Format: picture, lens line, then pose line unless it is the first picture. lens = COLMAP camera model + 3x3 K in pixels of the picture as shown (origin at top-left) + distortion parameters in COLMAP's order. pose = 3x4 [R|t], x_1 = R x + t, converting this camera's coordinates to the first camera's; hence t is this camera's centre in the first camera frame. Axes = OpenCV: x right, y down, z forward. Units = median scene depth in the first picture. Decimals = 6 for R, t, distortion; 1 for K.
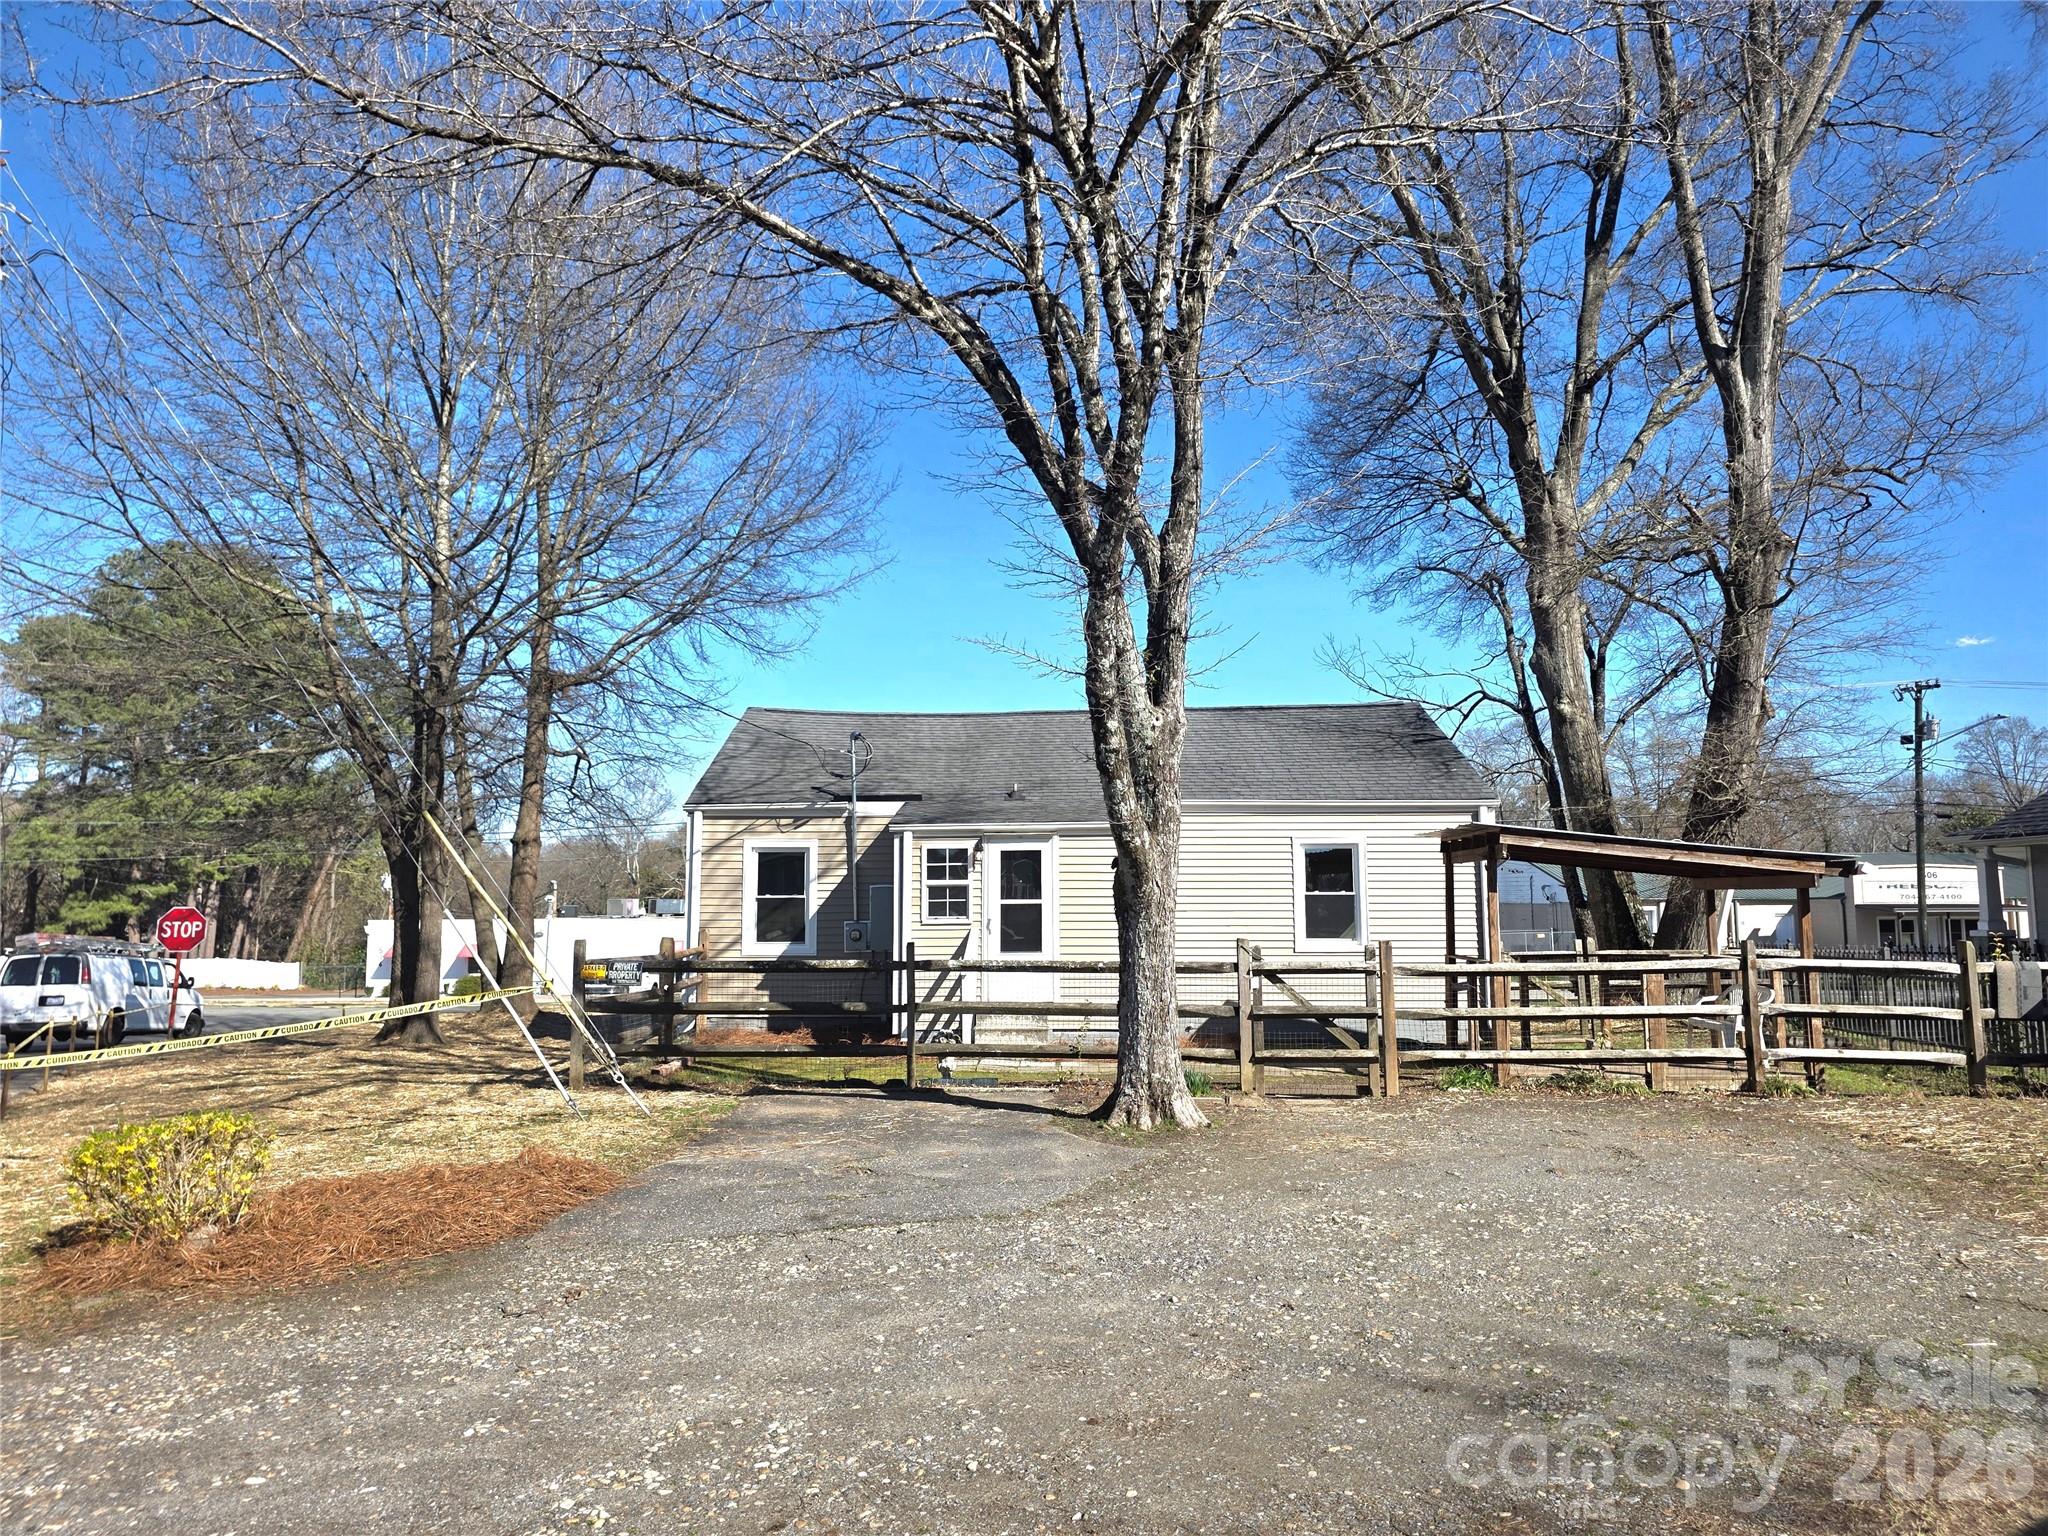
lens RADIAL K [[1381.6, 0, 1069.3], [0, 1381.6, 752.9], [0, 0, 1]] dist [0.037854, -0.013826]
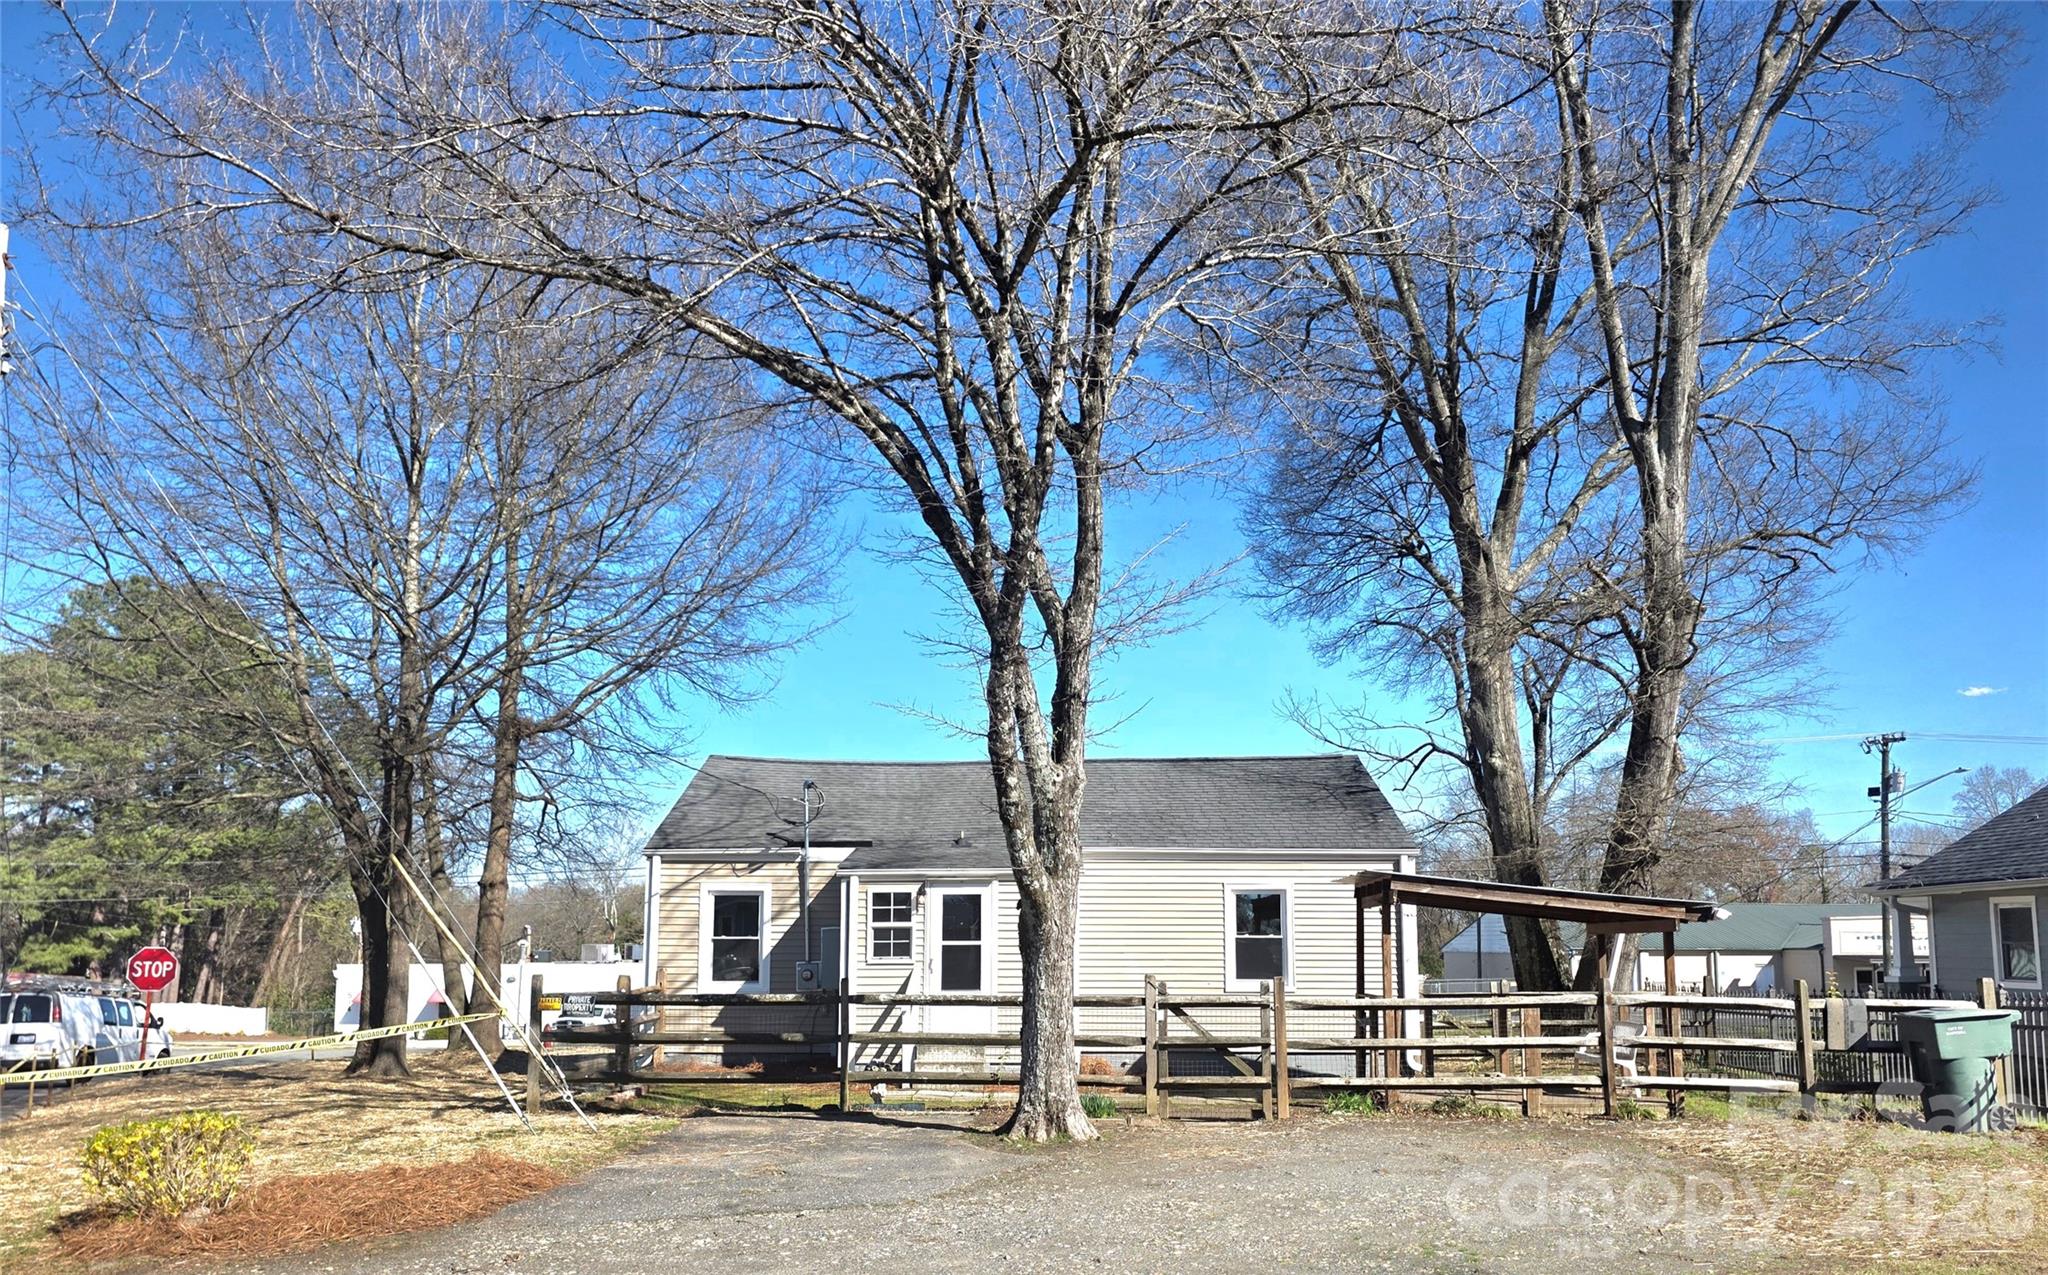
lens RADIAL K [[1419.7, 0, 1088.1], [0, 1419.7, 802.1], [0, 0, 1]] dist [0.038811, -0.015087]
pose [[0.999844, 0.006319, 0.016510, 0.042908], [-0.006367, 0.999976, 0.002830, -0.003803], [-0.016492, -0.002934, 0.999860, -0.088174]]
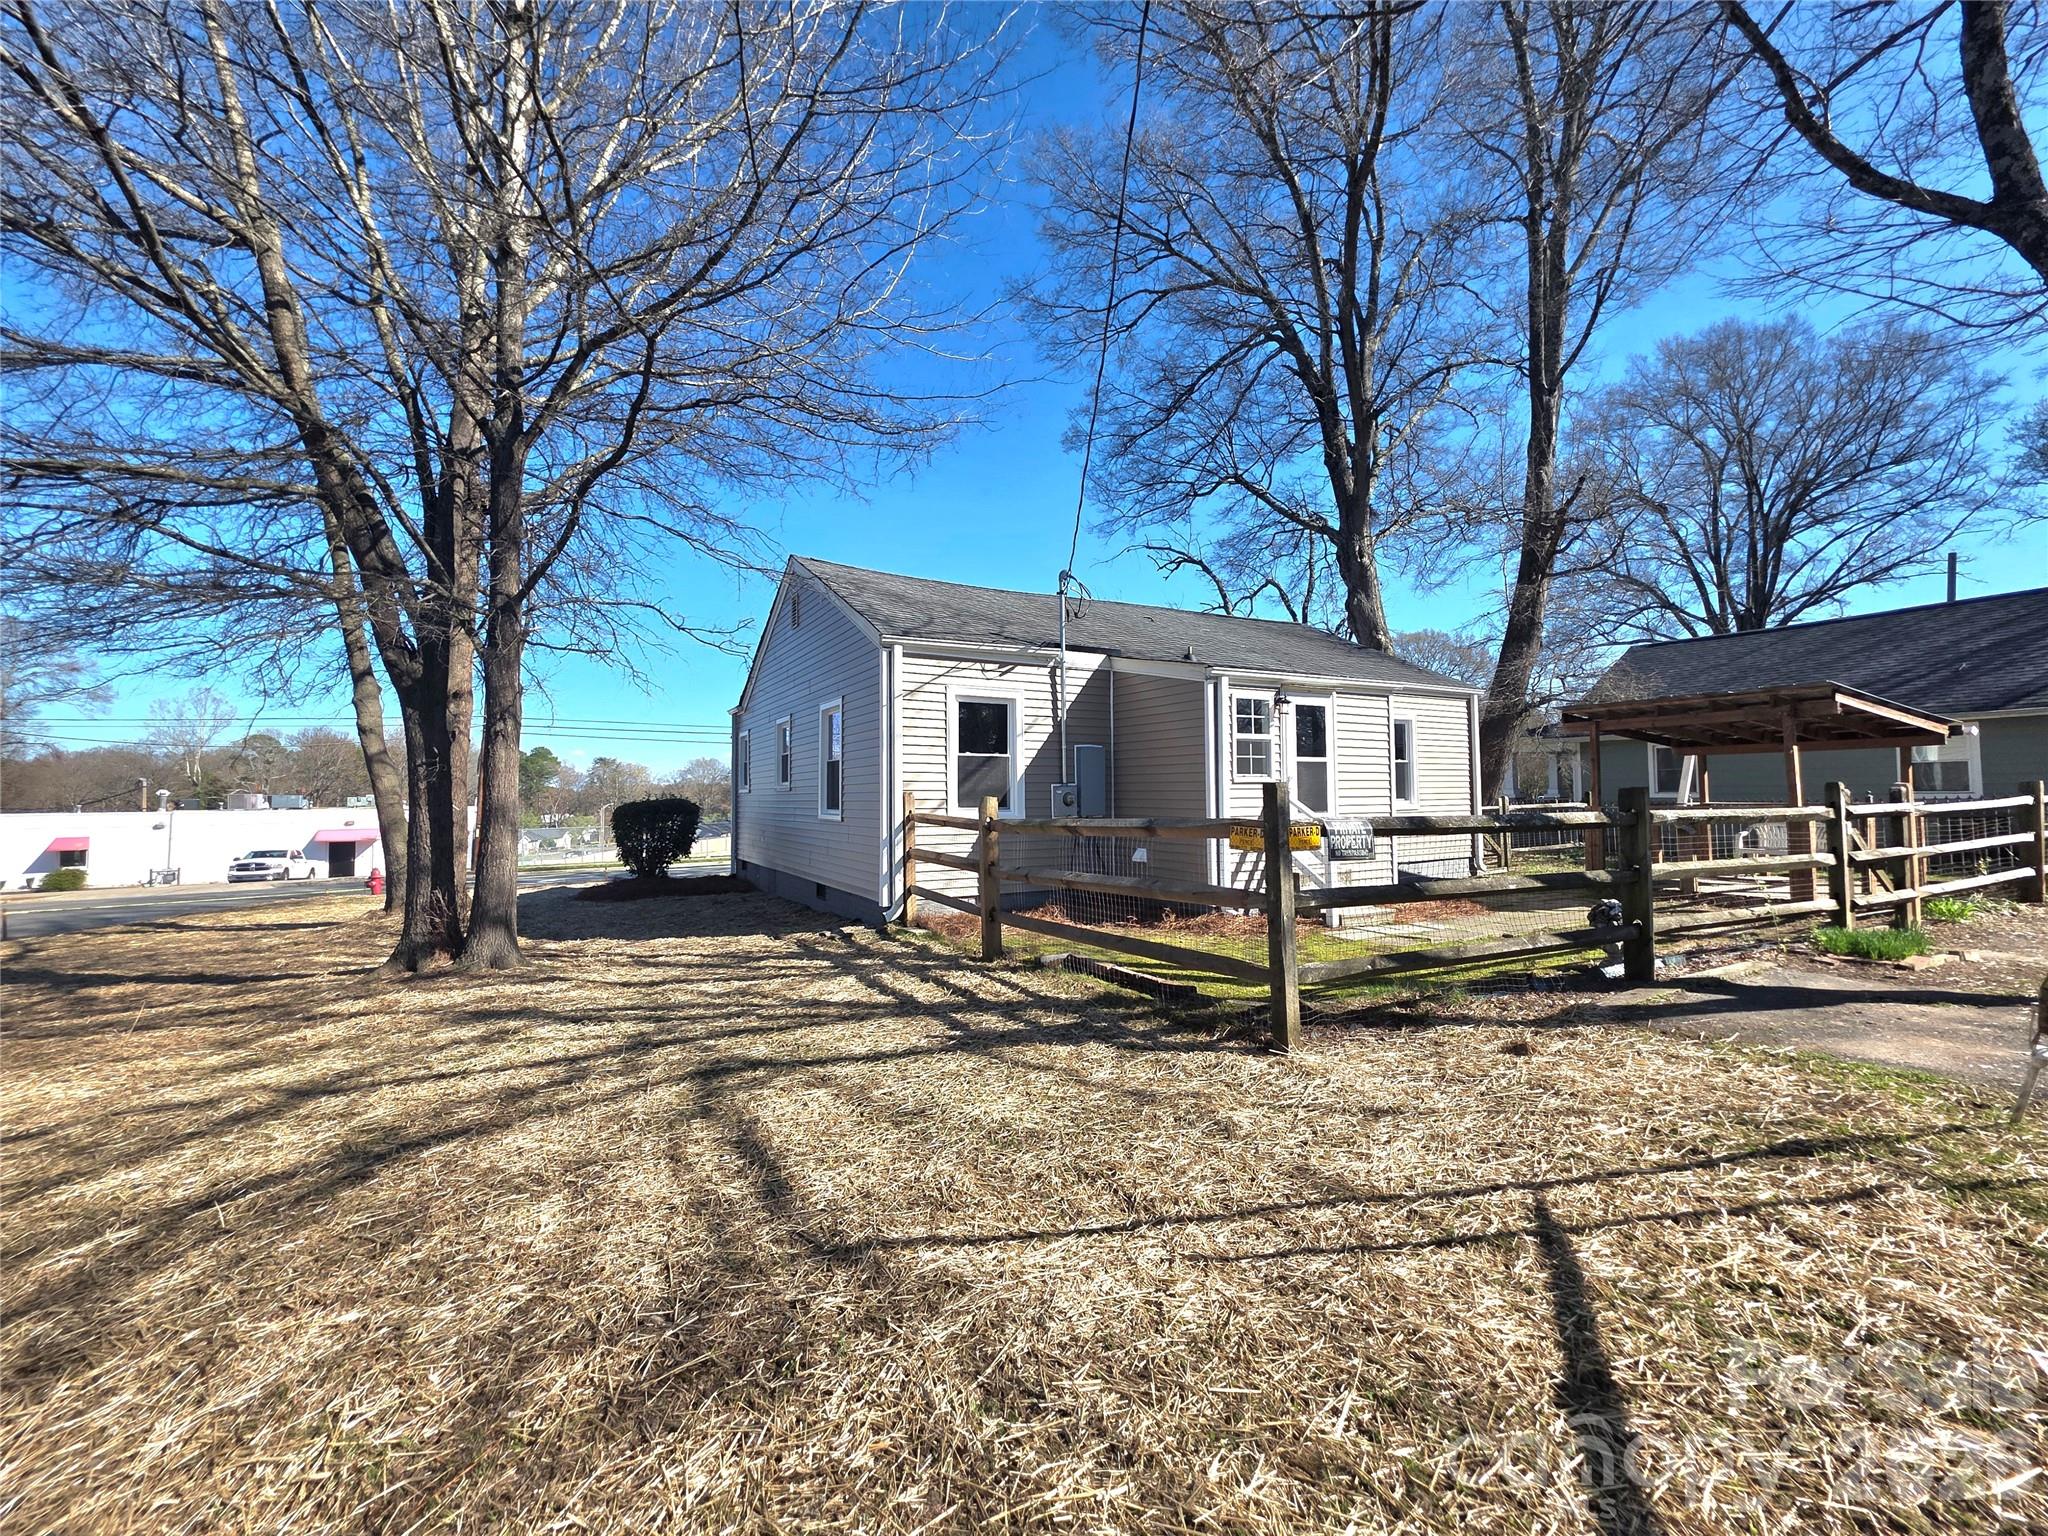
lens RADIAL K [[821.0, 0, 1020.6], [0, 821.0, 765.3], [0, 0, 1]] dist [-0.000166, 0.000823]
pose [[0.866033, 0.015744, 0.499738, -0.481938], [-0.047429, 0.997584, 0.050764, 0.091386], [-0.497731, -0.067666, 0.864688, 0.604542]]
